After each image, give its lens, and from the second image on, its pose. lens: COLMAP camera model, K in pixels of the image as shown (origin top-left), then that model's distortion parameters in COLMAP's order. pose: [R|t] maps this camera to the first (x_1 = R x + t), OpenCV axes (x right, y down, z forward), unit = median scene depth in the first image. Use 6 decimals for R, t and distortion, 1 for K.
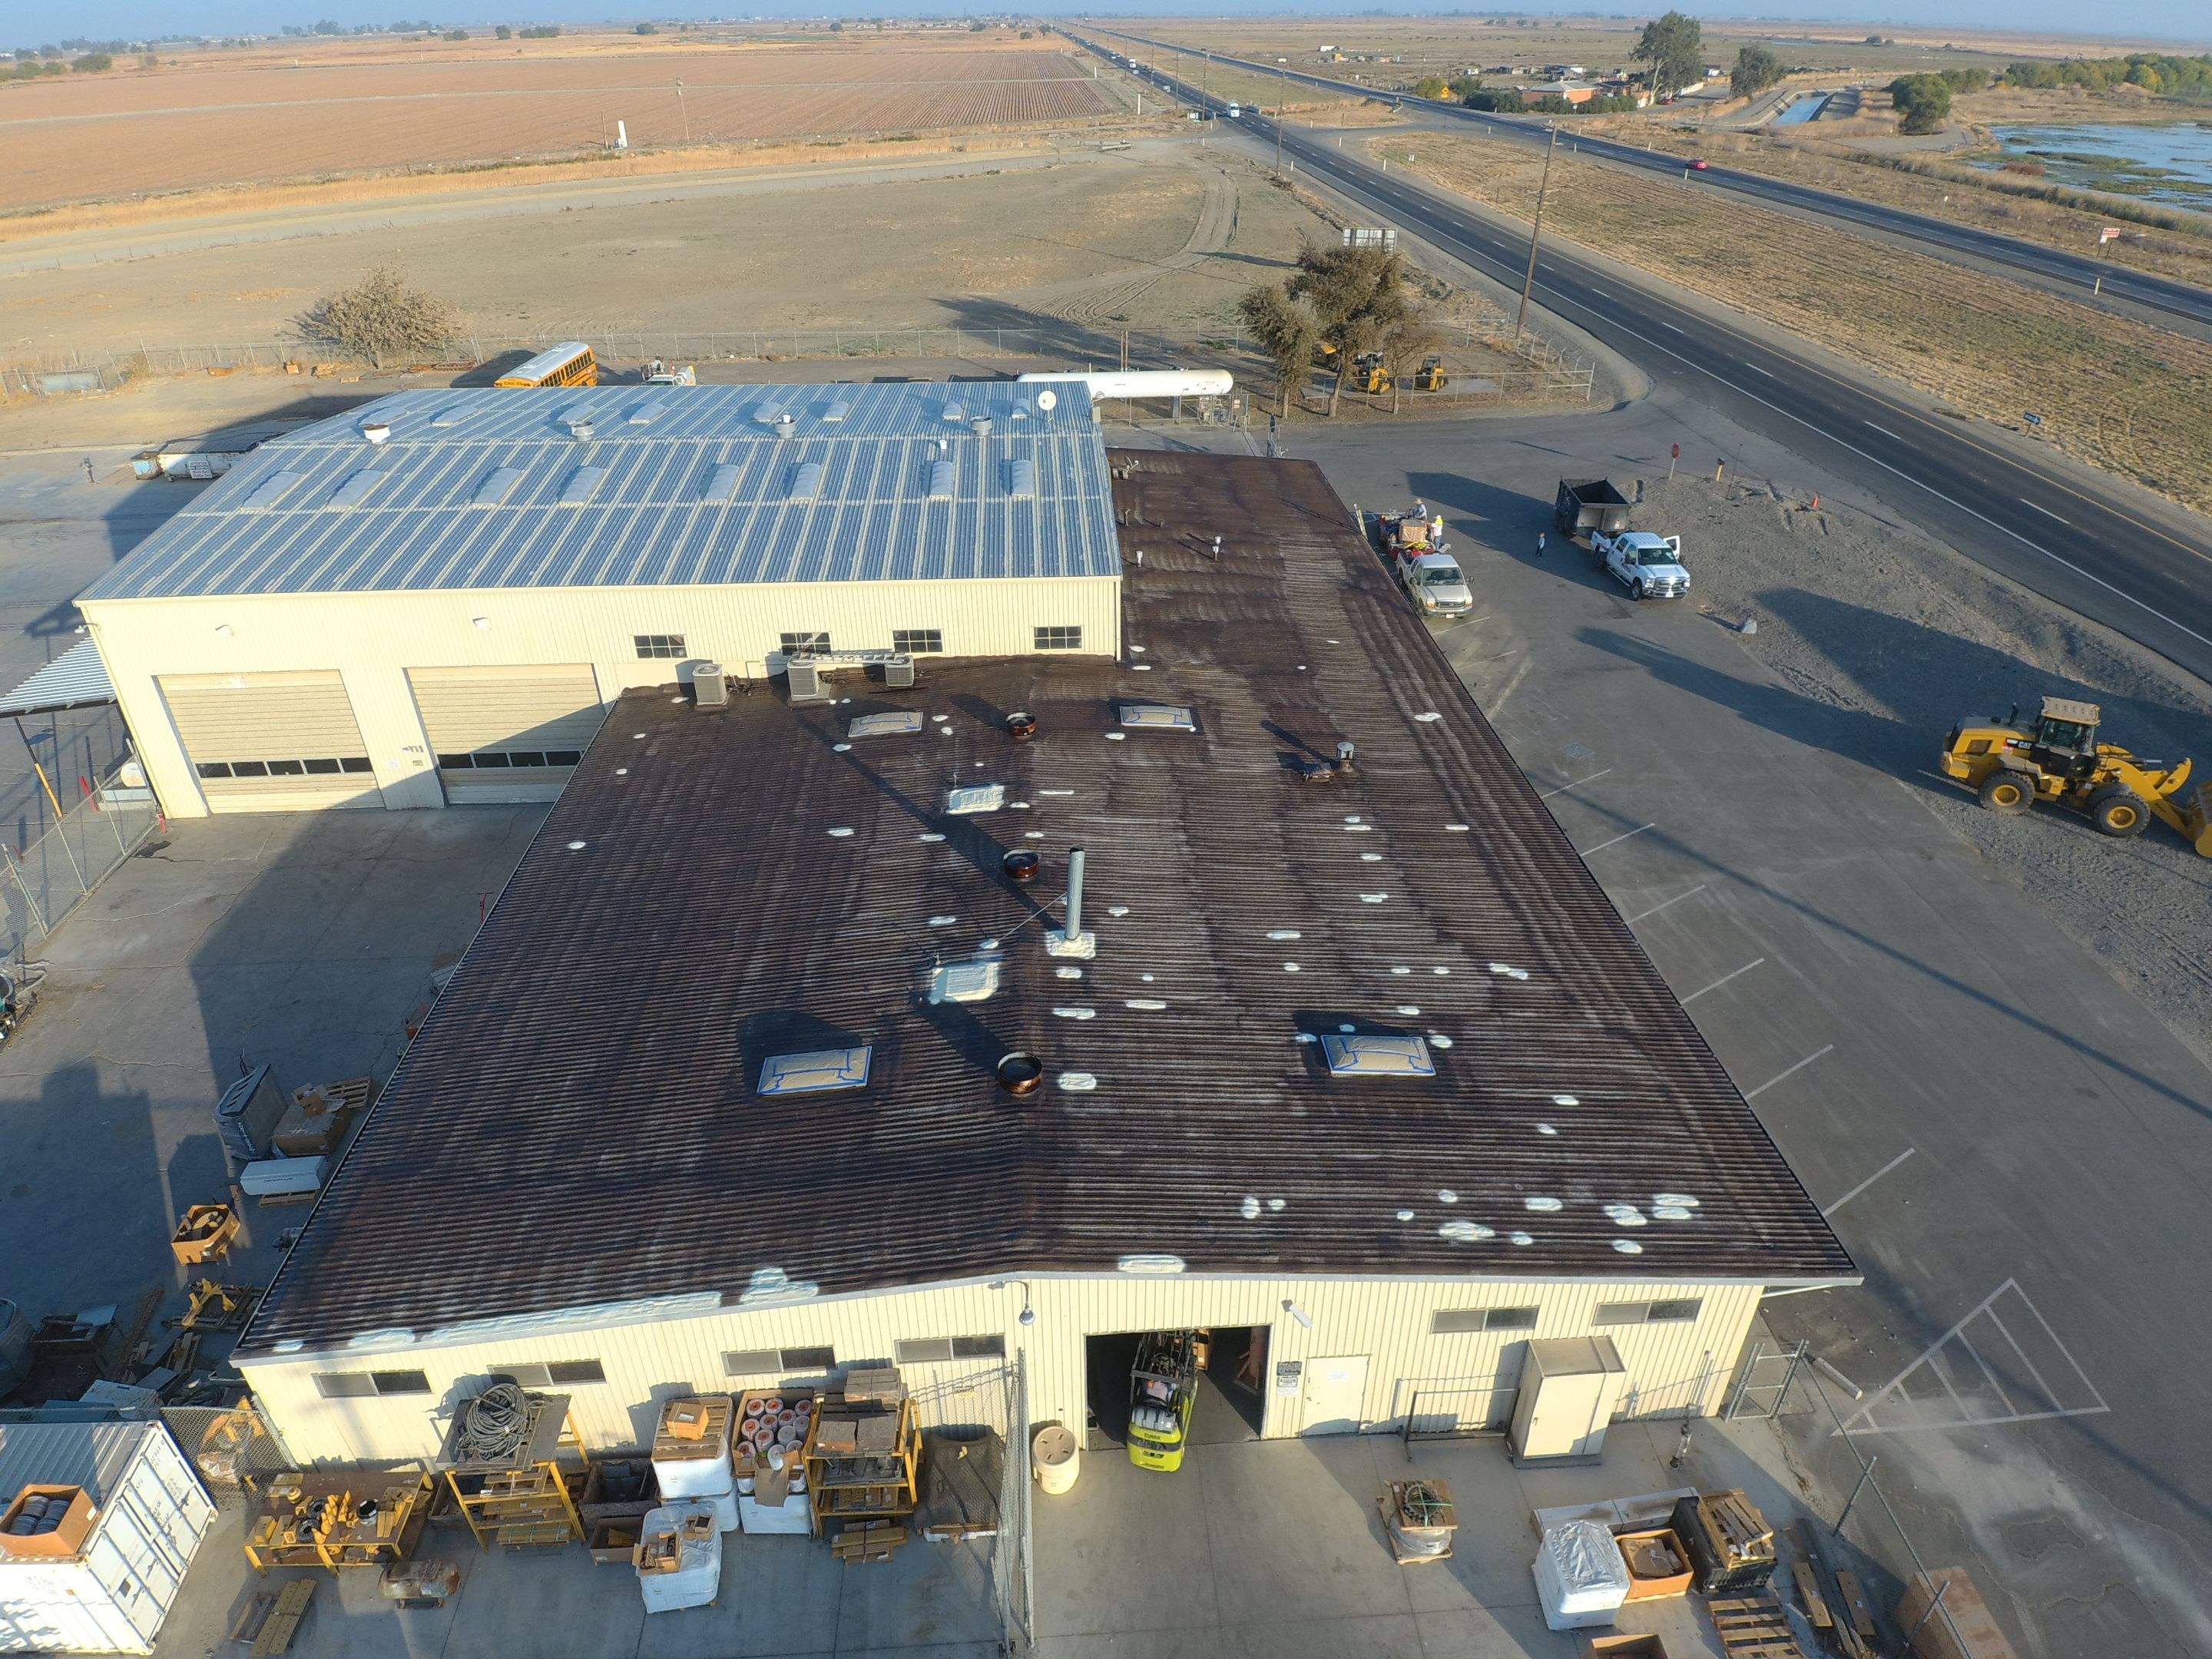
lens RADIAL K [[1302.4, 0, 1115.4], [0, 1302.4, 866.4], [0, 0, 1]] dist [0.079209, -0.096707]
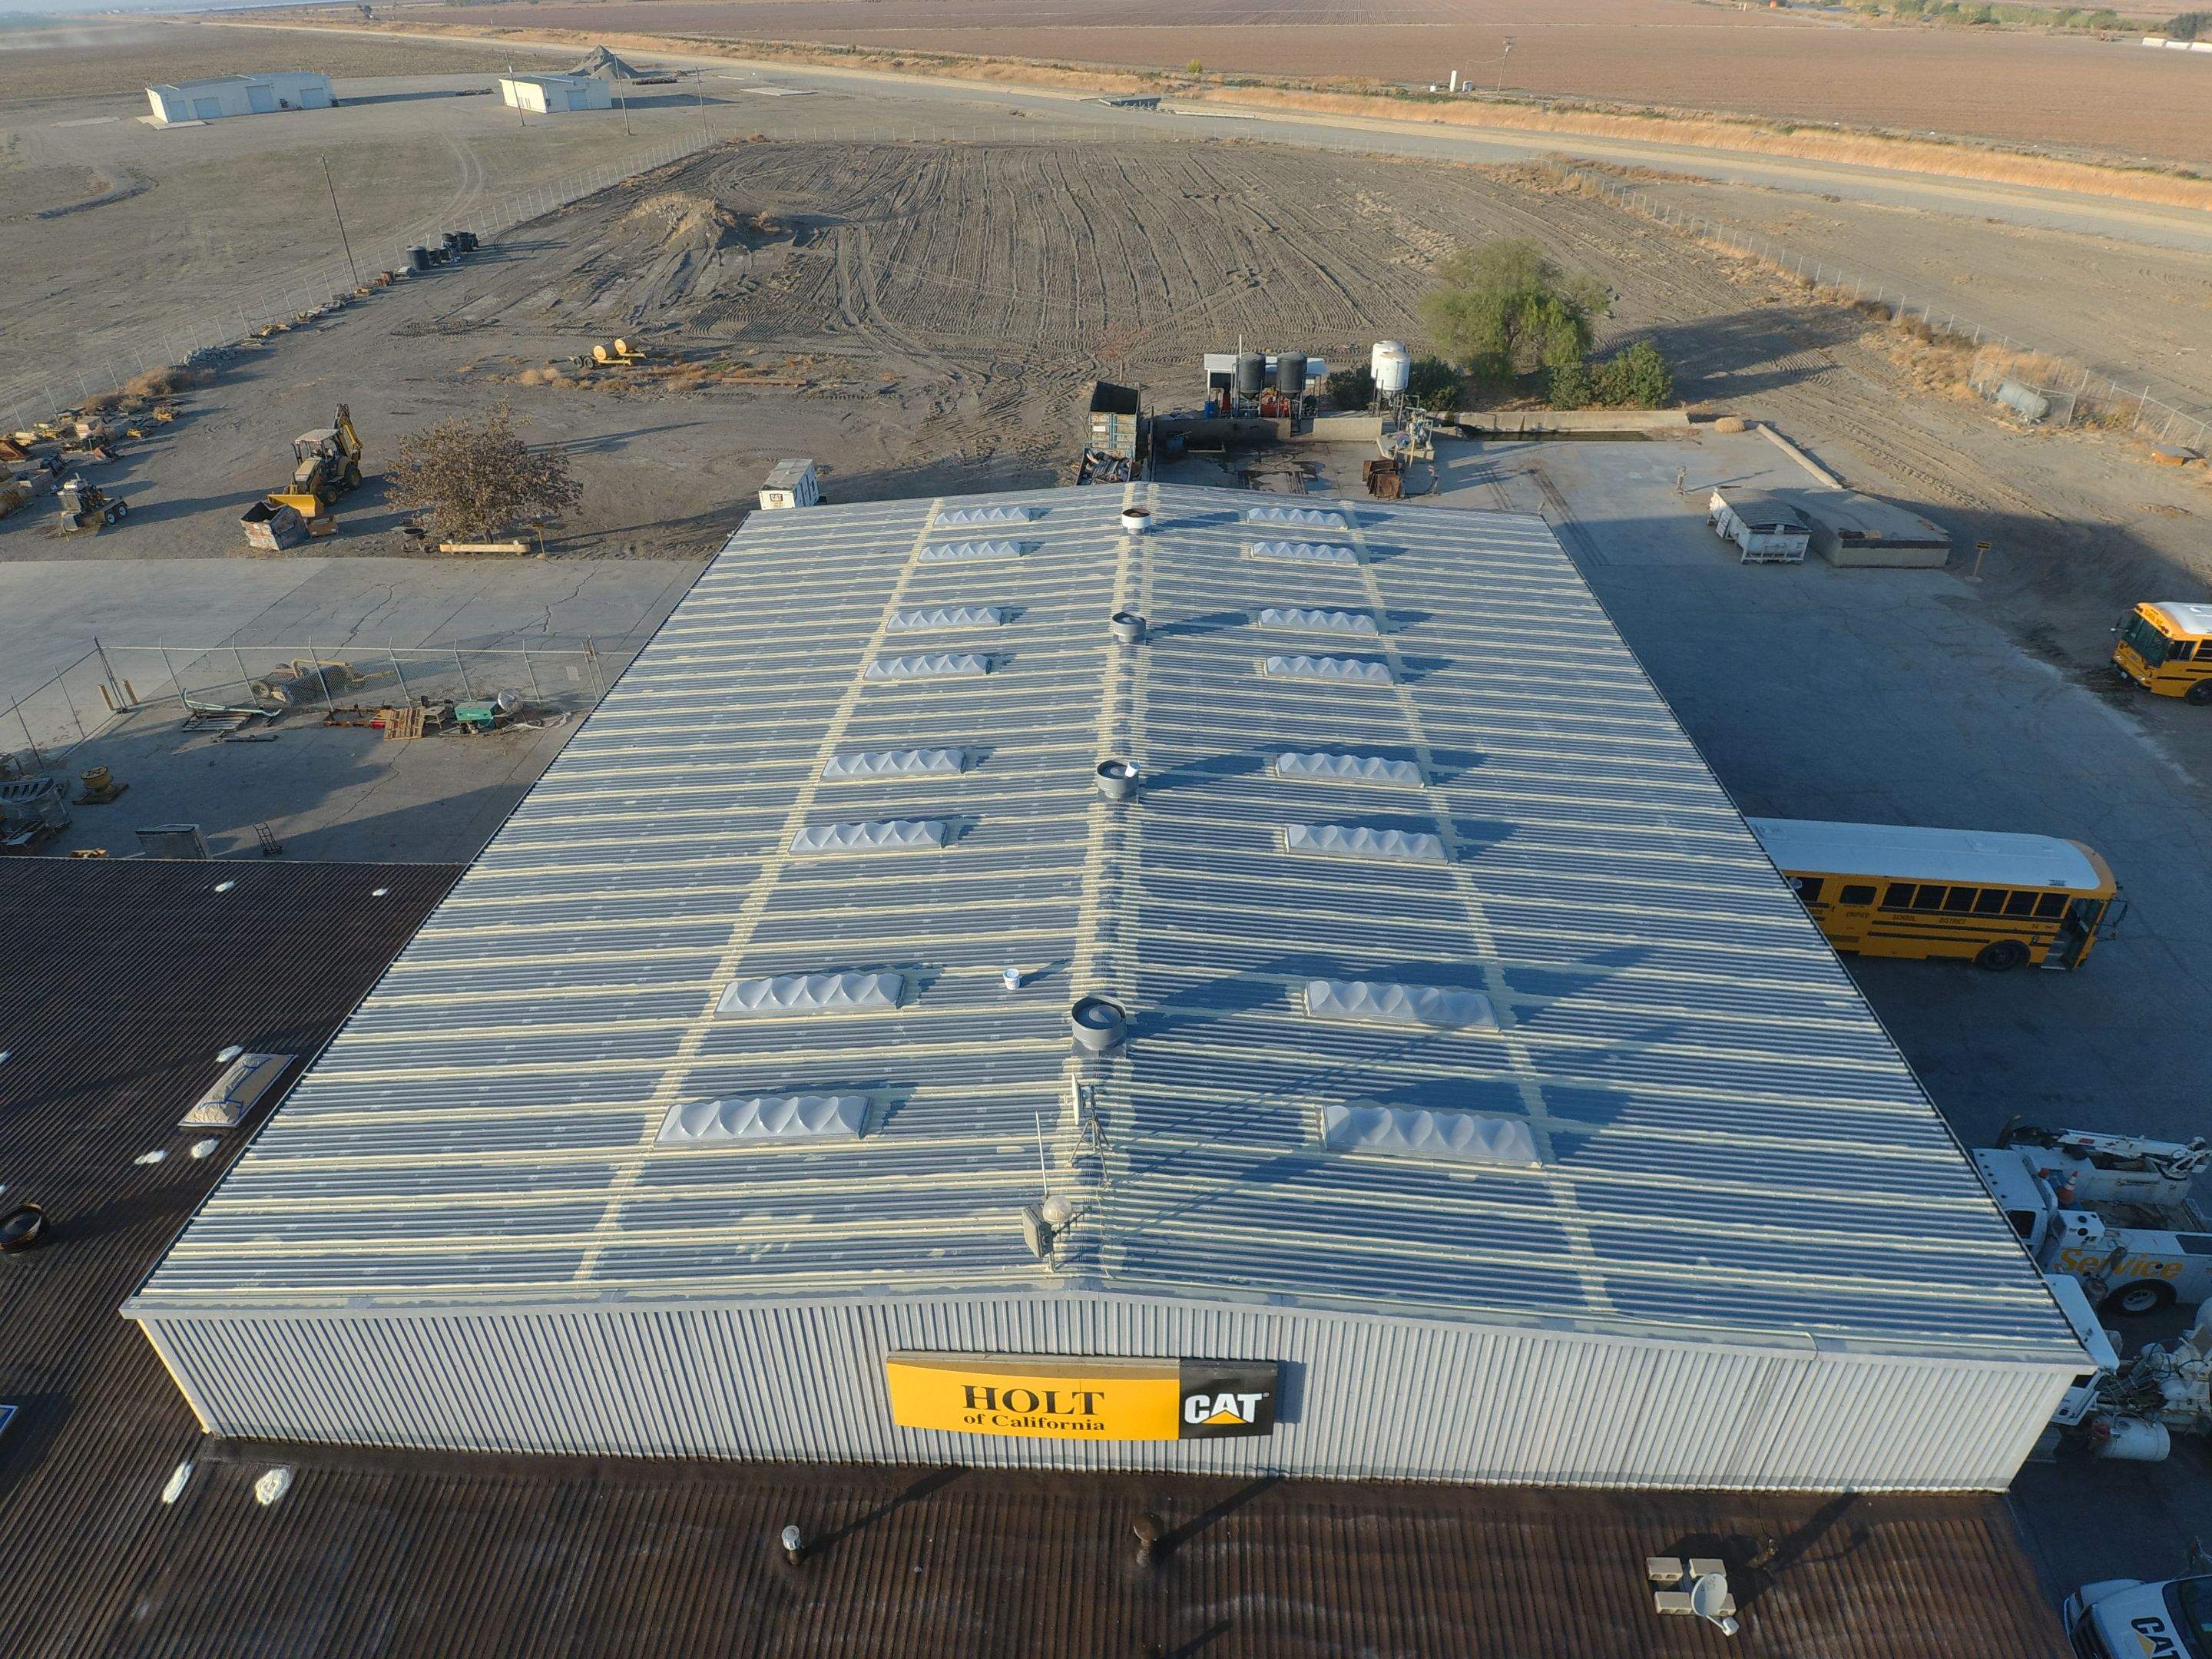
lens RADIAL K [[1329.9, 0, 1115.8], [0, 1329.9, 838.5], [0, 0, 1]] dist [0.058901, -0.088170]
pose [[-0.102836, 0.546876, -0.830874, 0.292391], [-0.530050, 0.676700, 0.511003, -0.846322], [0.841708, 0.492954, 0.220283, 1.285211]]
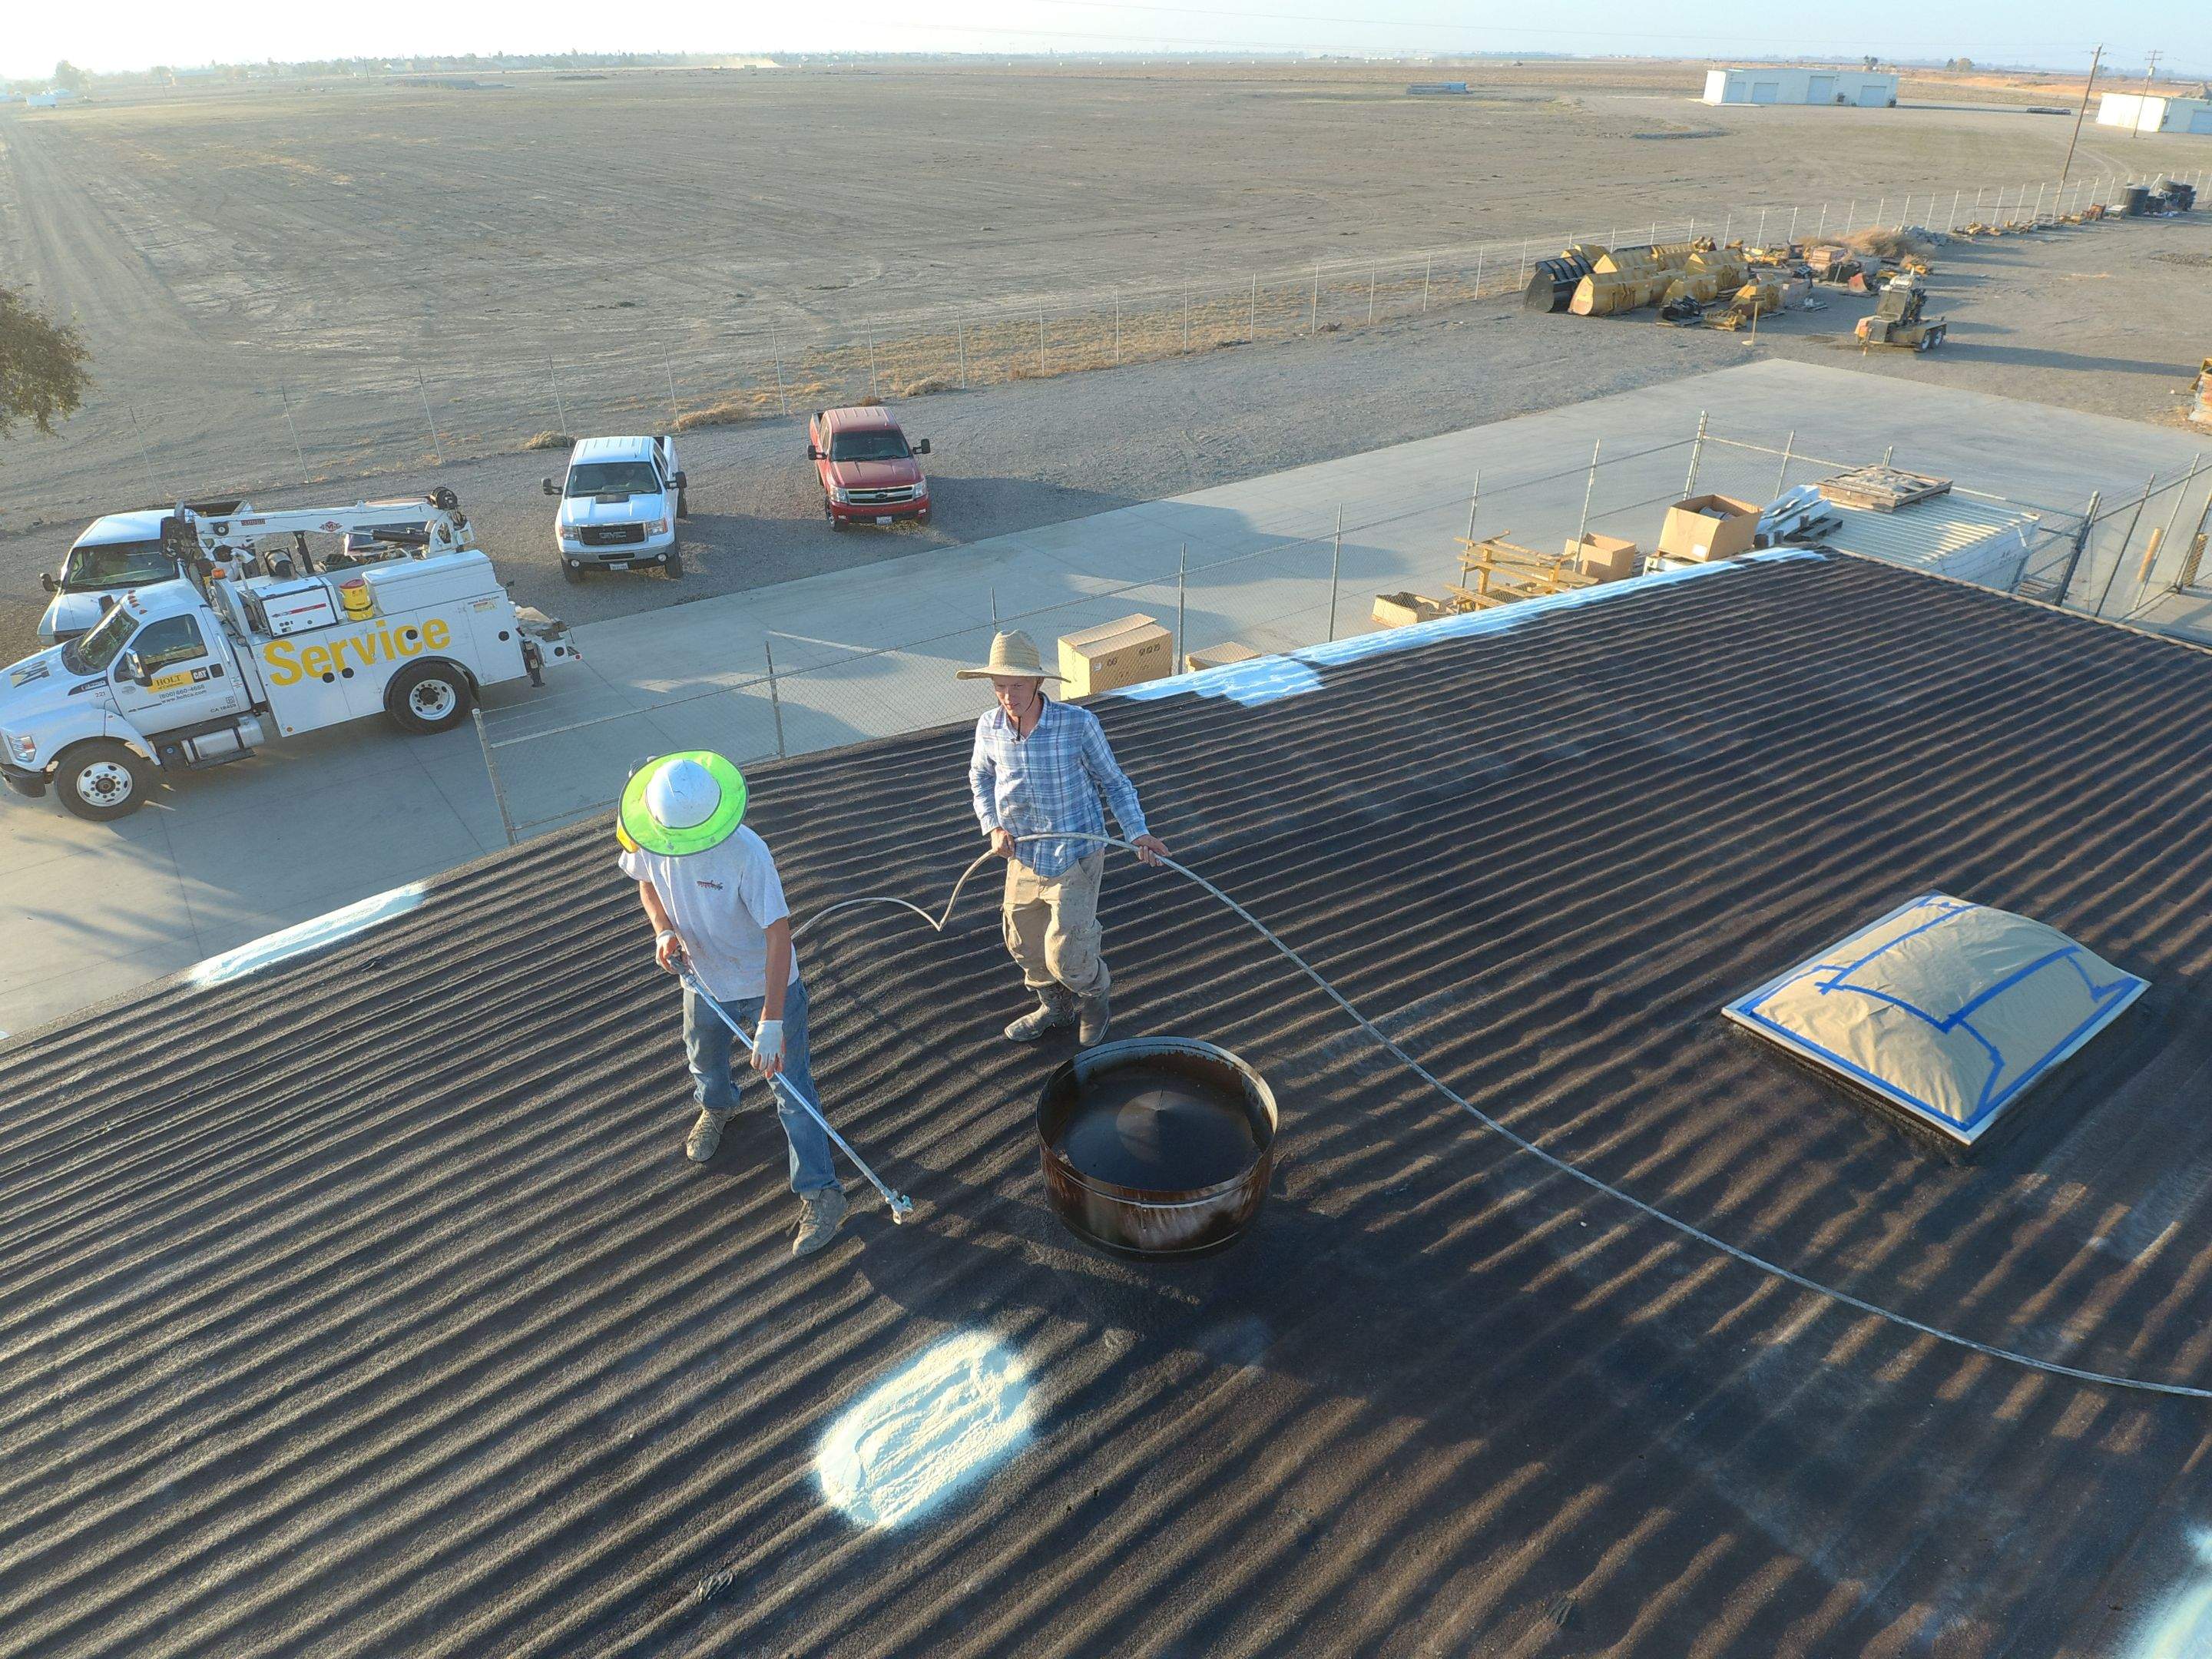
lens RADIAL K [[1323.4, 0, 1115.6], [0, 1323.4, 837.3], [0, 0, 1]] dist [0.084739, -0.115420]
pose [[-0.834940, 0.282755, -0.472149, 0.008328], [-0.292698, 0.498370, 0.816061, -0.013866], [0.466050, 0.819559, -0.333347, 0.731547]]
